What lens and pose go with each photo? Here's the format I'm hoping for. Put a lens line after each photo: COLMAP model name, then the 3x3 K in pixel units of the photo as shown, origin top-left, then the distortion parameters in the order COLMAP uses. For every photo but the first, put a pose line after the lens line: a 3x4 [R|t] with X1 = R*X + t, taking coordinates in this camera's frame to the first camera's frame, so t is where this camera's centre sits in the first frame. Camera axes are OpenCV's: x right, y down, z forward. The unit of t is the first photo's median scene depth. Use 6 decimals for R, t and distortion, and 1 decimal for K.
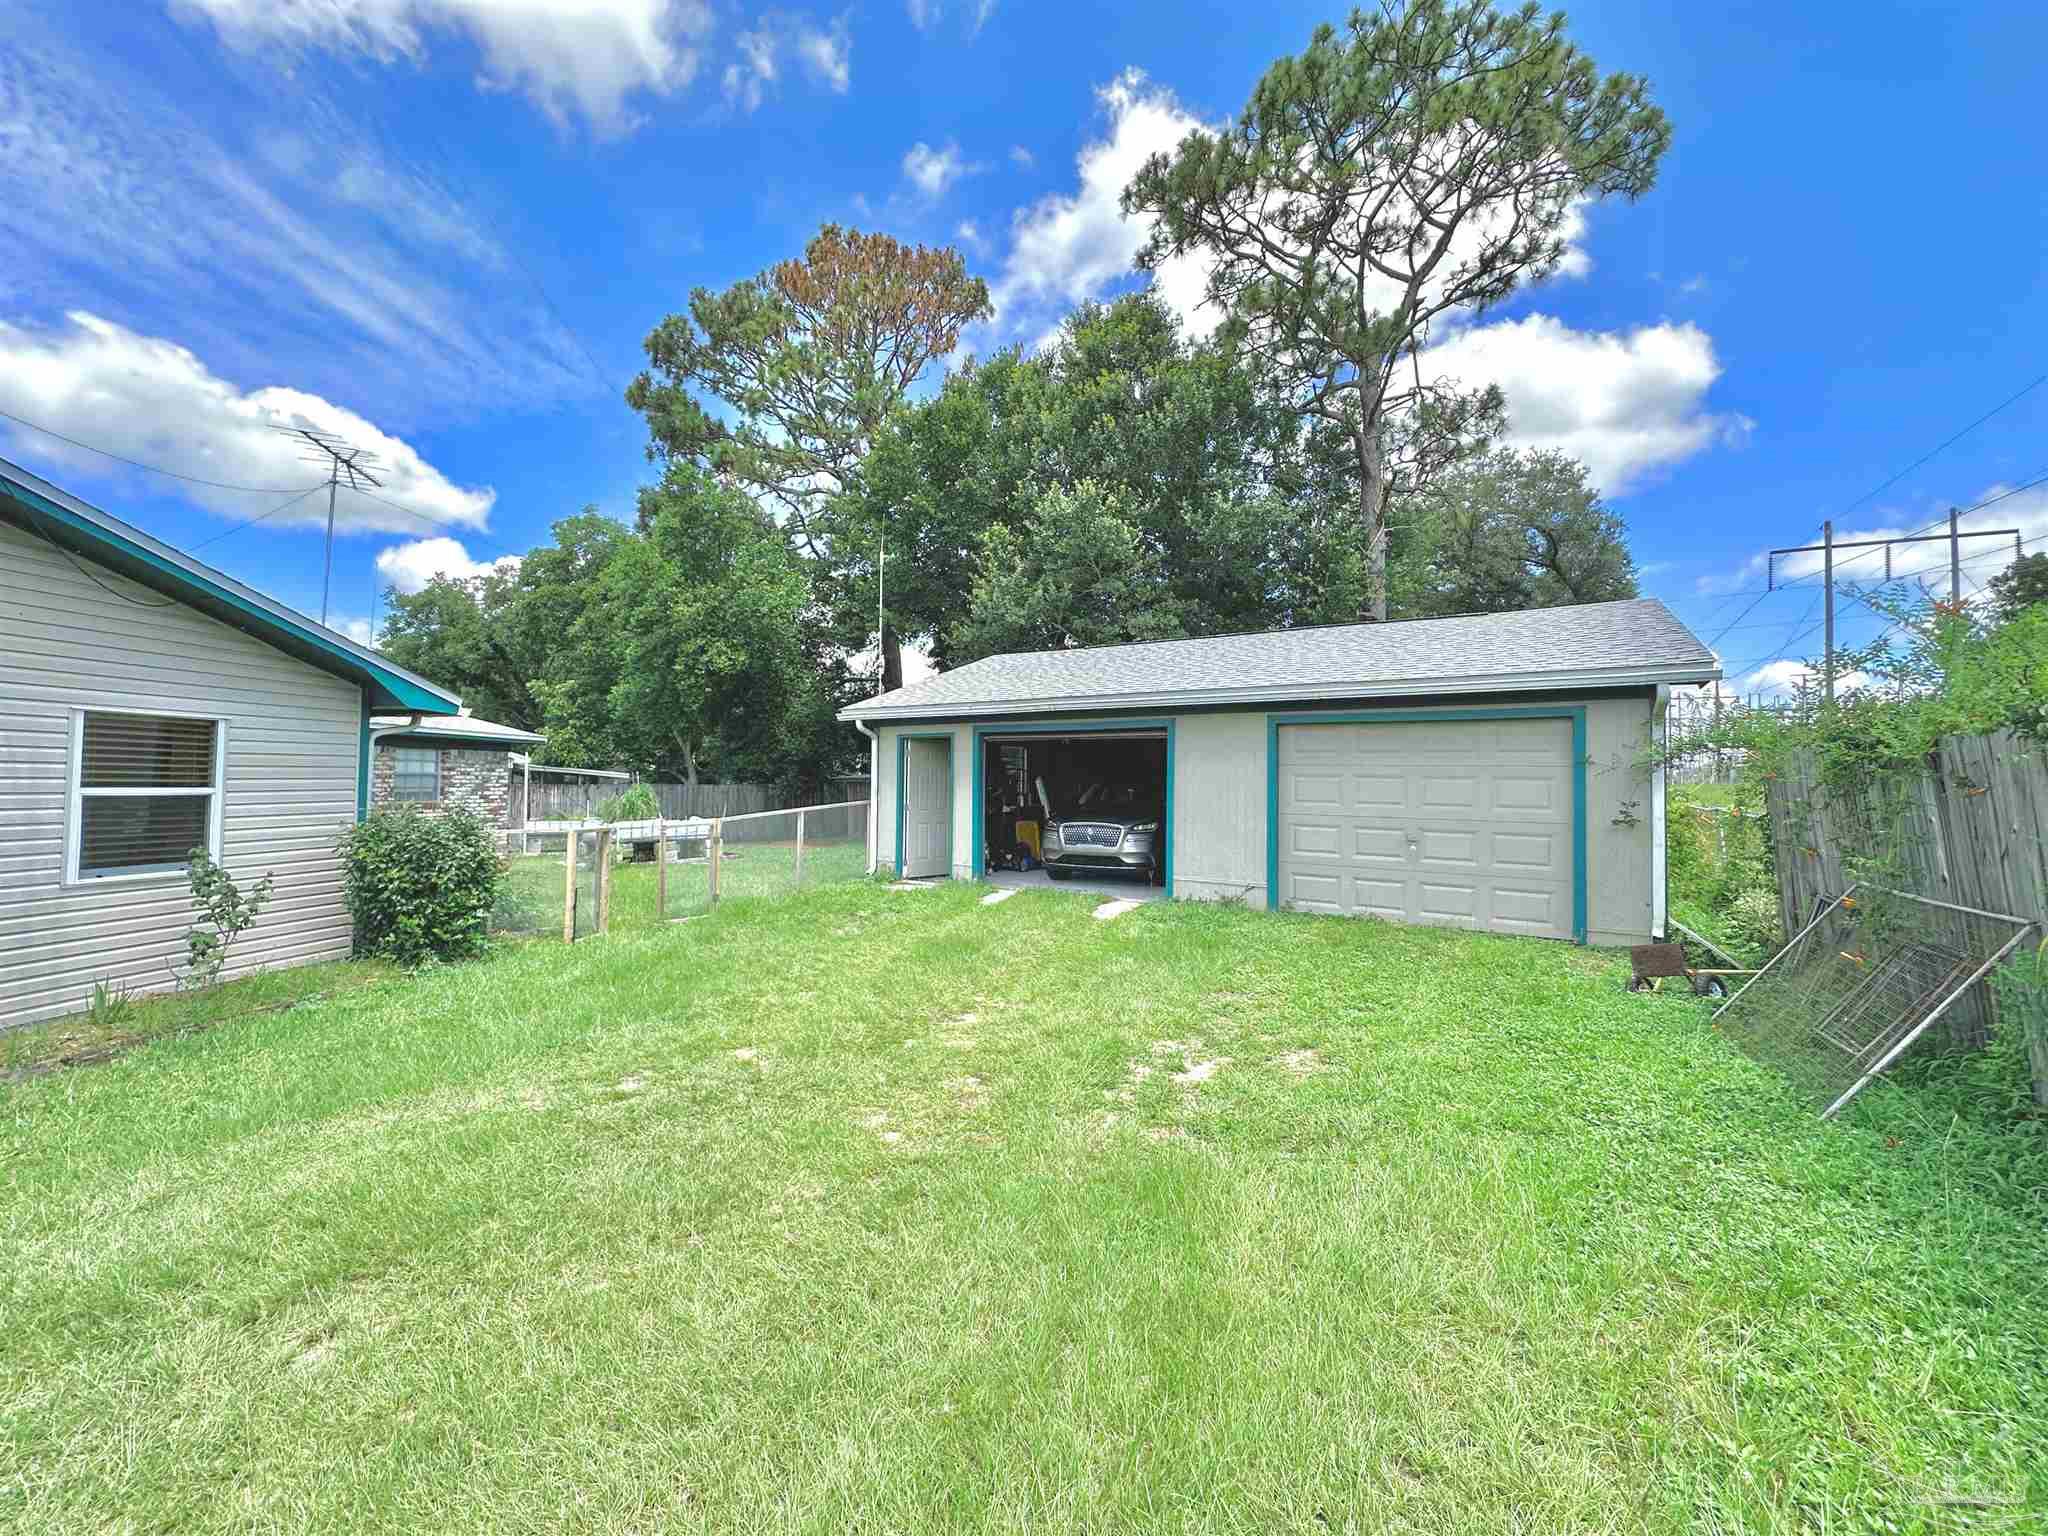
lens RADIAL K [[816.7, 0, 1039.2], [0, 816.7, 760.1], [0, 0, 1]] dist [-0.004407, 0.001459]
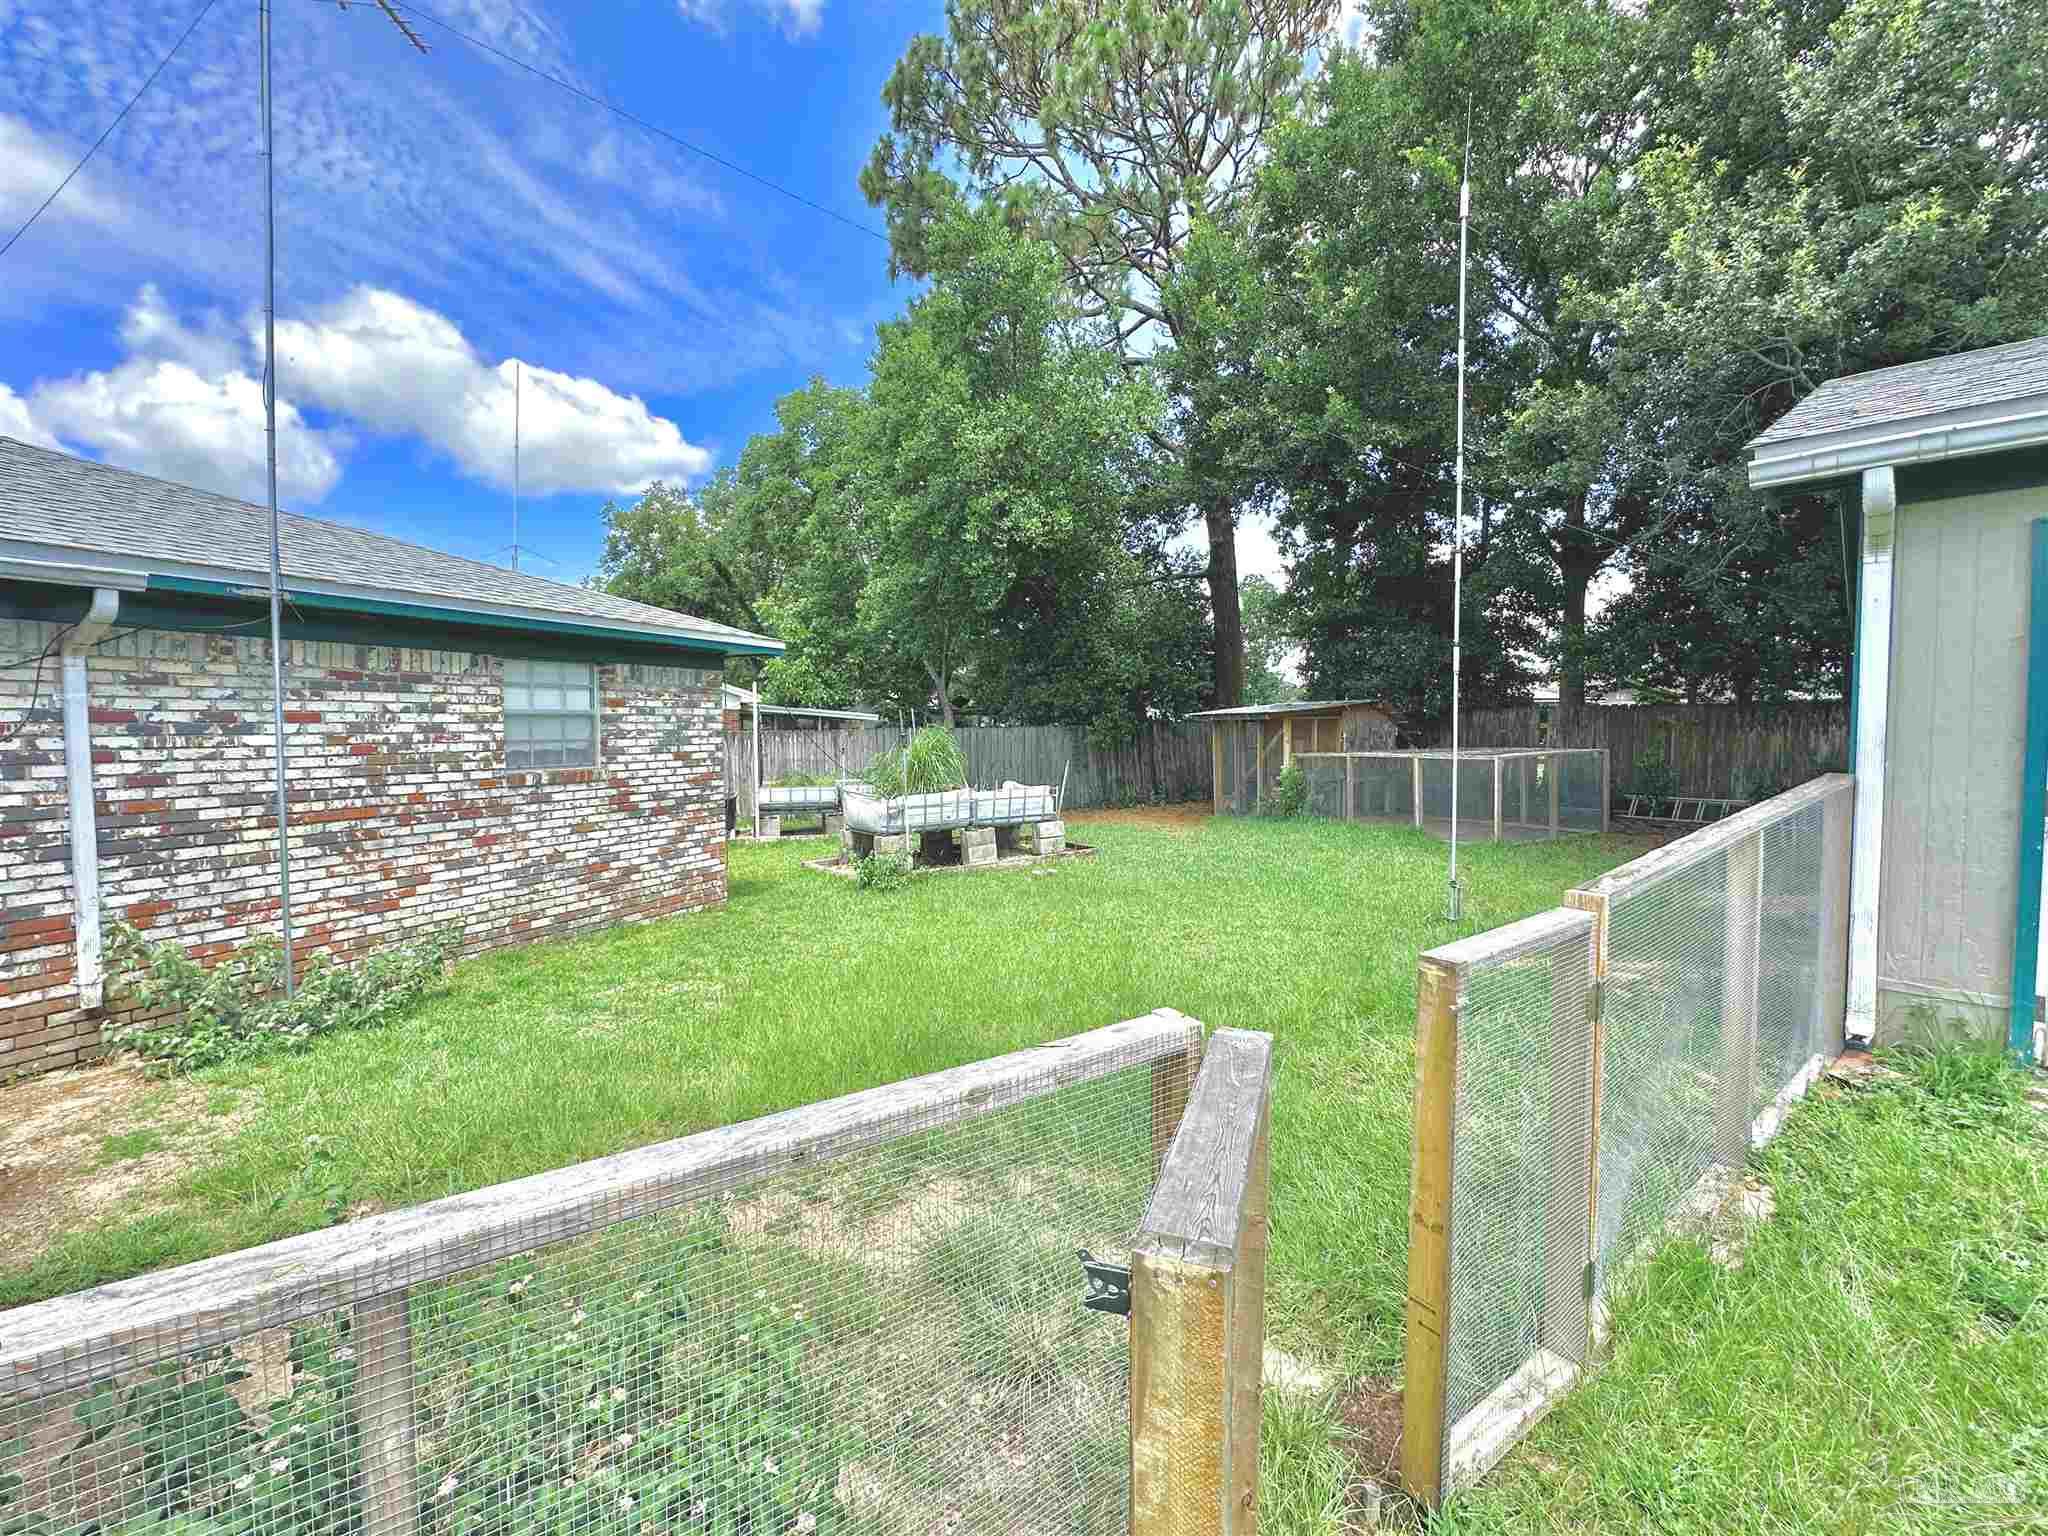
lens RADIAL K [[816.7, 0, 1021.3], [0, 816.7, 750.0], [0, 0, 1]] dist [-0.004407, 0.001459]
pose [[0.968186, -0.004943, -0.250181, -0.243194], [0.020004, 0.998134, 0.057693, 0.010958], [0.249429, -0.060863, 0.966479, 0.393431]]
